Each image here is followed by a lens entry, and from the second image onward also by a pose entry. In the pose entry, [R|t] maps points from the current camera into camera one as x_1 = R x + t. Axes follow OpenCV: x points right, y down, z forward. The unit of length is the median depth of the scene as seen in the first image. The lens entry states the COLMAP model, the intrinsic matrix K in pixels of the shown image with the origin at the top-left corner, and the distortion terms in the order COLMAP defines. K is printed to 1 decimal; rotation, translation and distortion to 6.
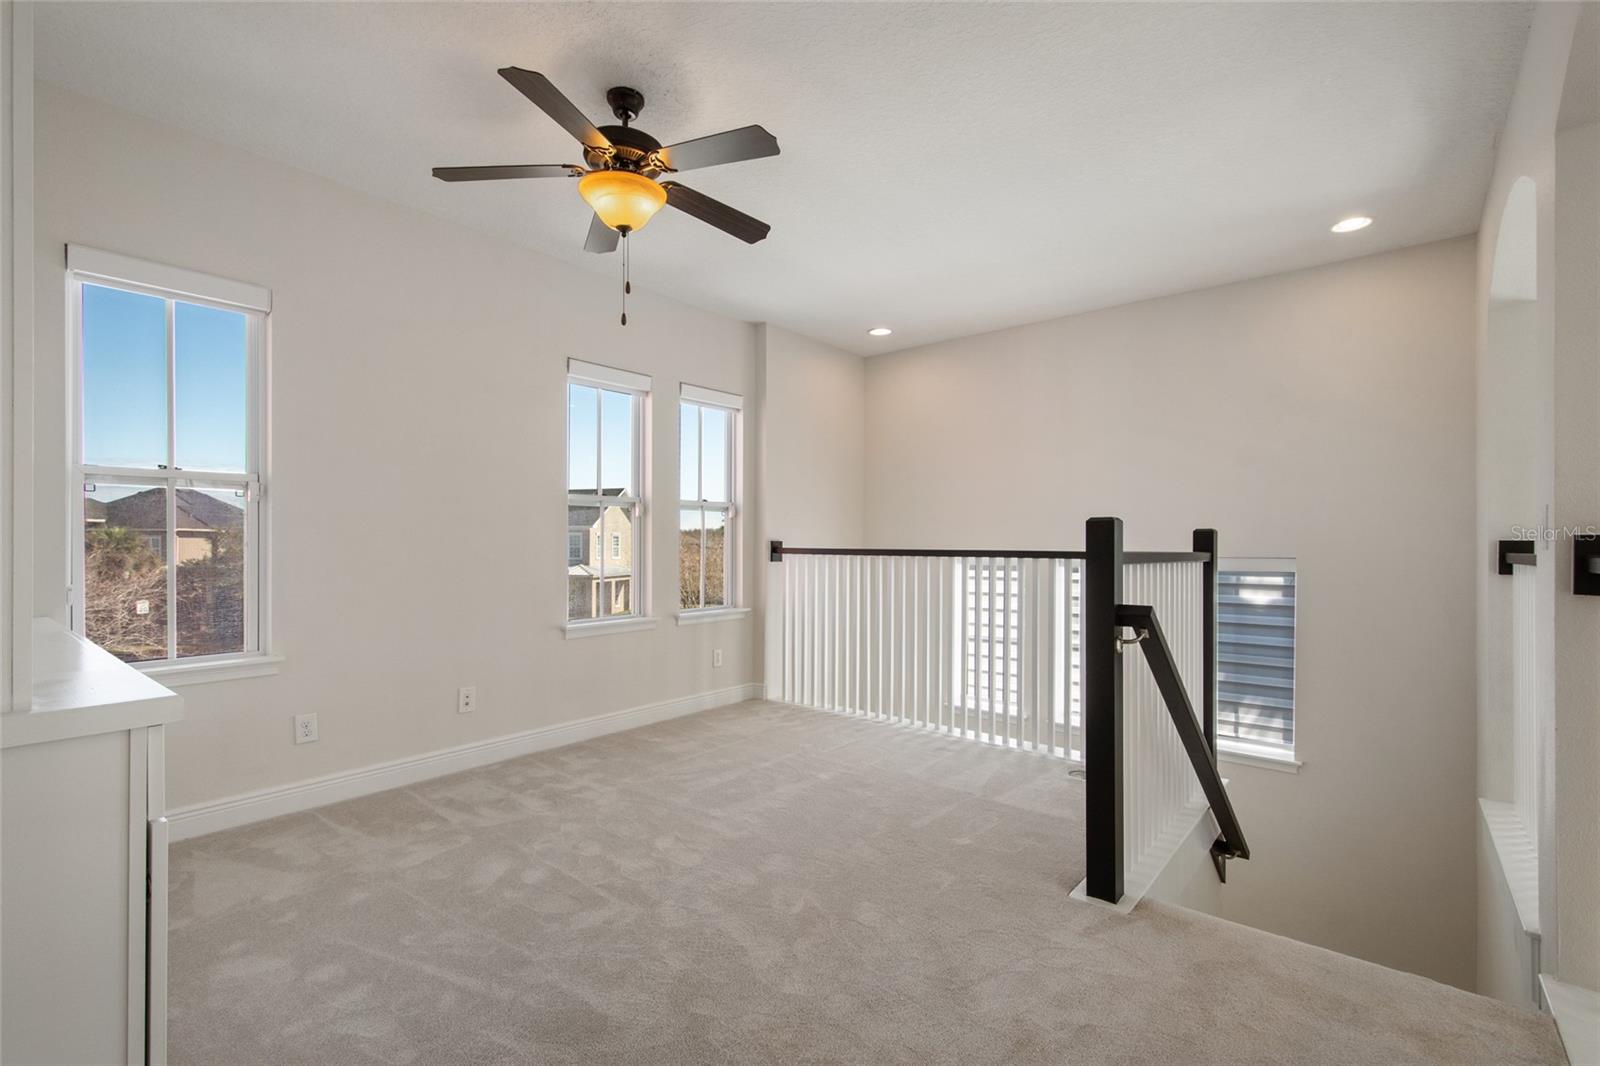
lens RADIAL K [[705.1, 0, 800.4], [0, 705.1, 544.6], [0, 0, 1]] dist [0.017599, -0.000193]
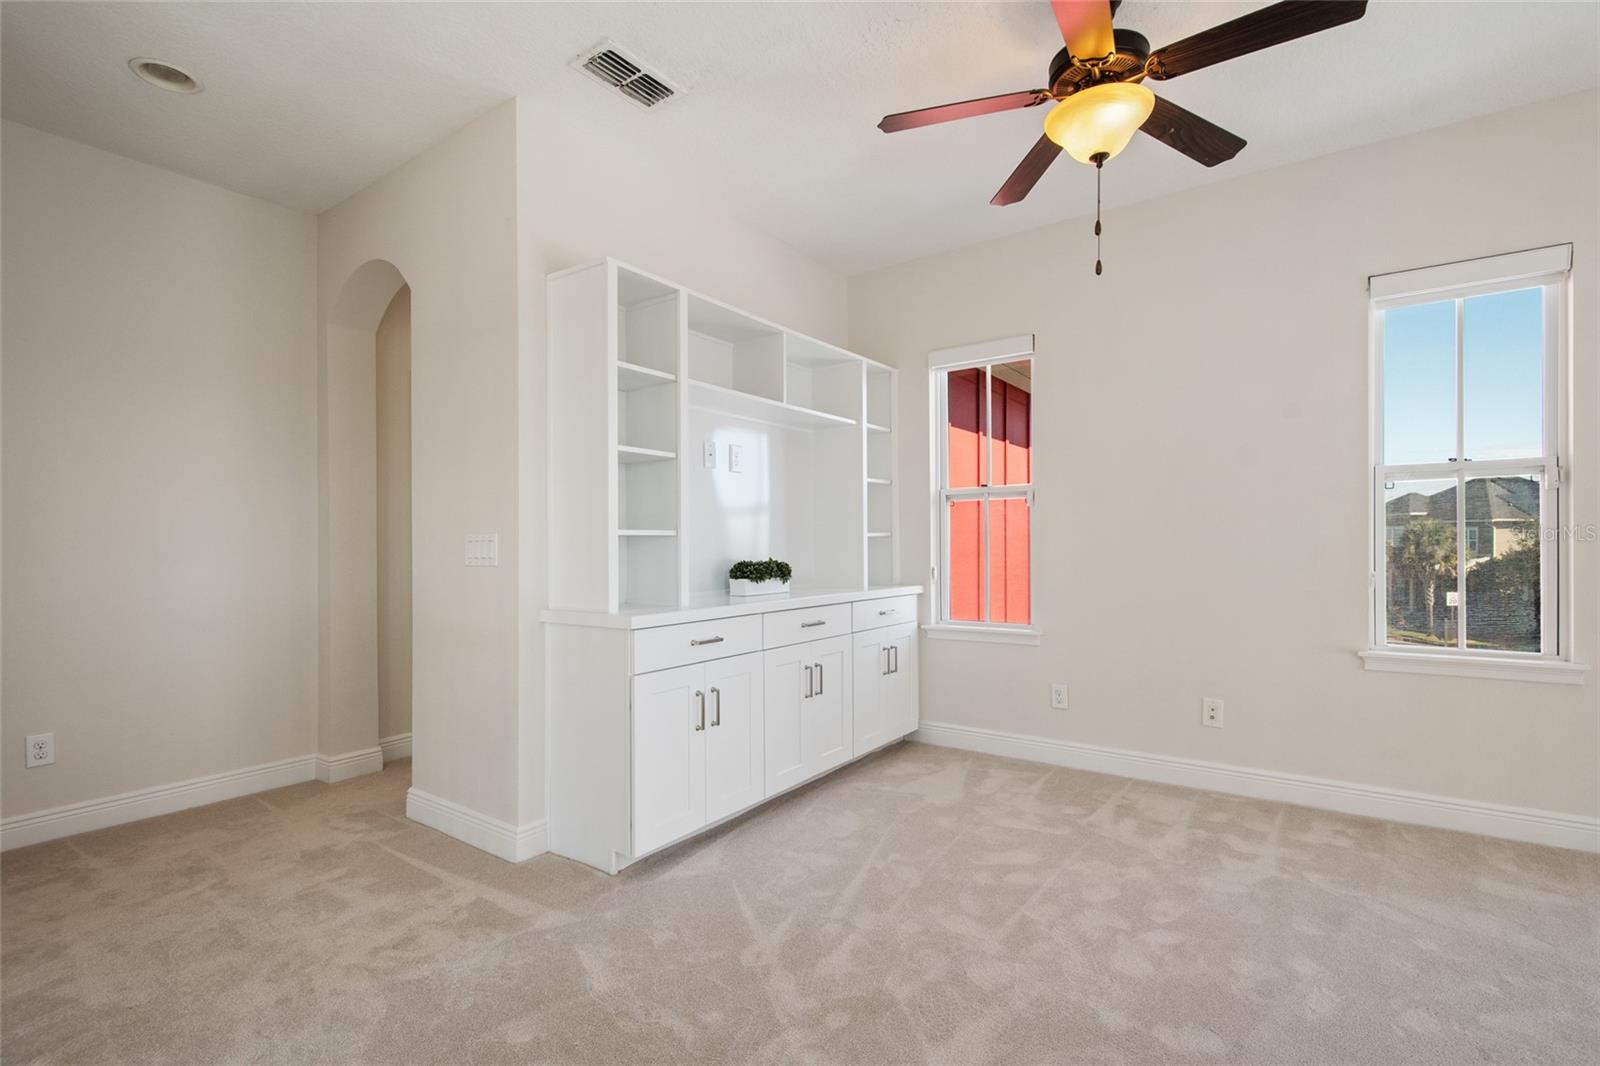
lens RADIAL K [[736.5, 0, 833.9], [0, 736.5, 551.3], [0, 0, 1]] dist [-0.003509, -0.001092]
pose [[0.087138, 0.012540, -0.996117, 0.451485], [0.007998, 0.999880, 0.013287, -0.002460], [0.996164, -0.009125, 0.087028, 0.485360]]
